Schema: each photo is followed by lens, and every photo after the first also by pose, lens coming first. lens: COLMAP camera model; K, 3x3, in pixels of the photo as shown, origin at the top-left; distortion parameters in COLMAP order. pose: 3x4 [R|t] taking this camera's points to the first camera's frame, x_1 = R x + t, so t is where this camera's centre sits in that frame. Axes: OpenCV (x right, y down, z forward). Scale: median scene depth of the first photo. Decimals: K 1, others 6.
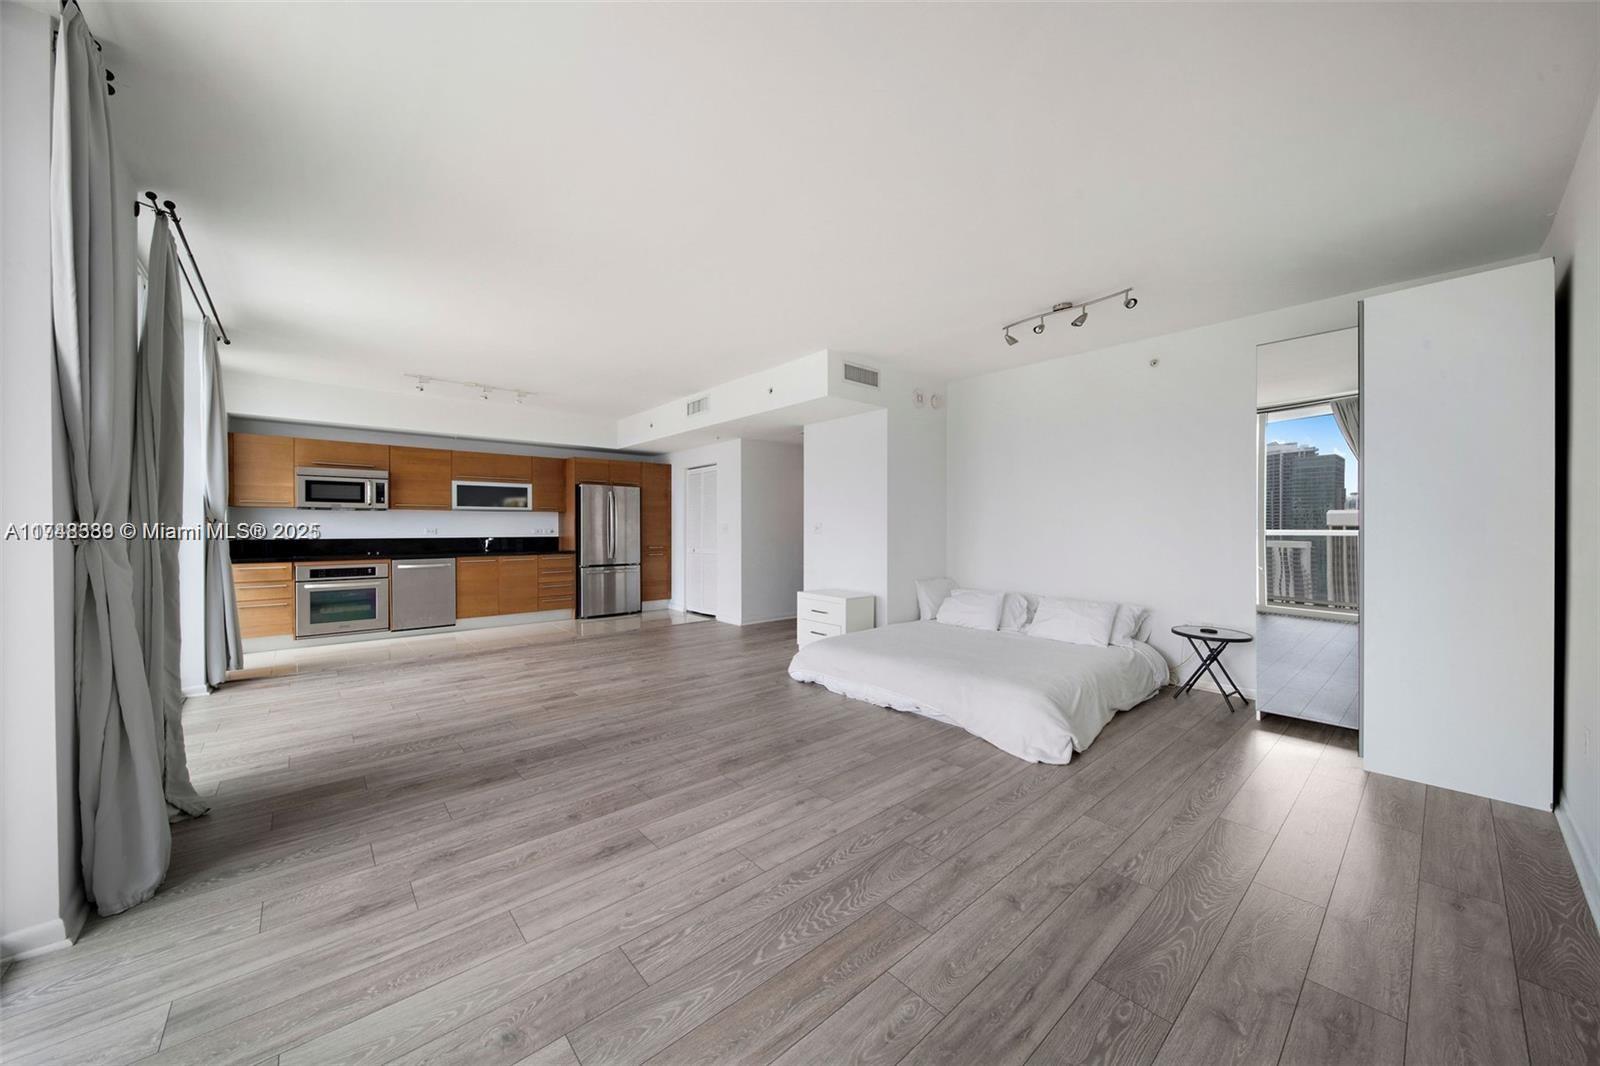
lens RADIAL K [[567.2, 0, 798.1], [0, 567.2, 531.0], [0, 0, 1]] dist [-0.001503, -0.000288]
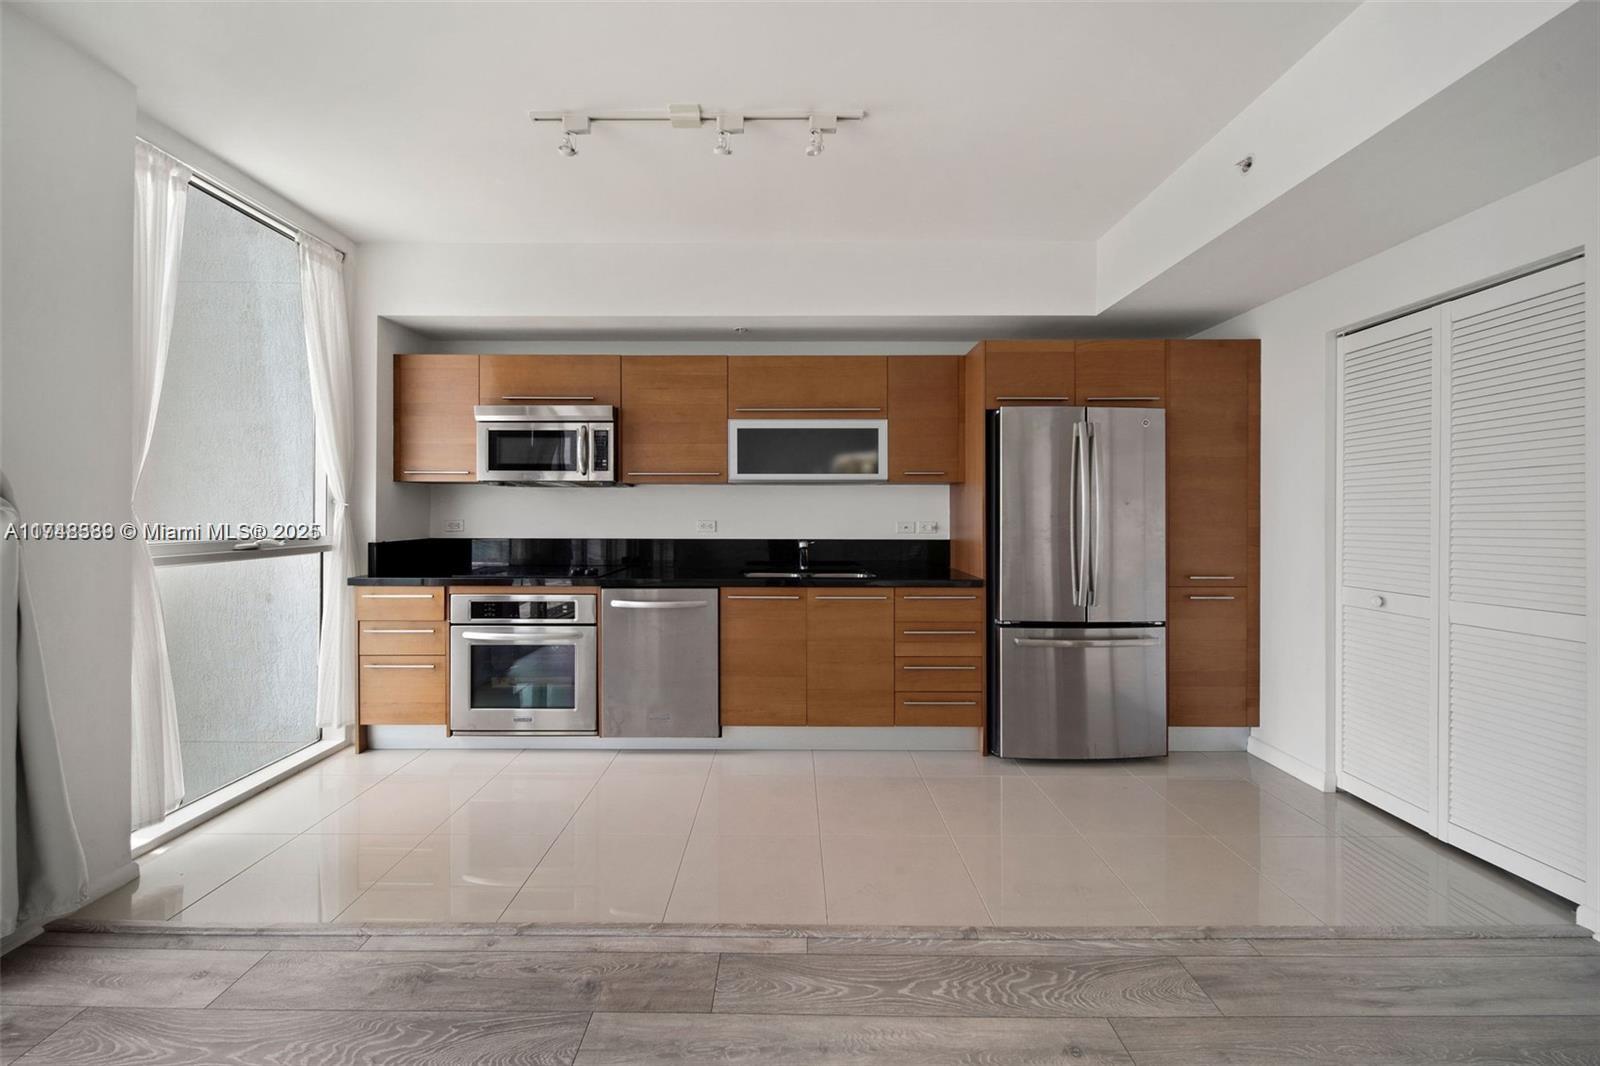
lens RADIAL K [[579.3, 0, 789.1], [0, 579.3, 512.3], [0, 0, 1]] dist [-0.001892, -0.000481]
pose [[0.750725, -0.000582, -0.660615, -0.279847], [-0.005694, 0.999957, -0.007352, -0.009792], [0.660590, 0.009281, 0.750689, 0.740813]]
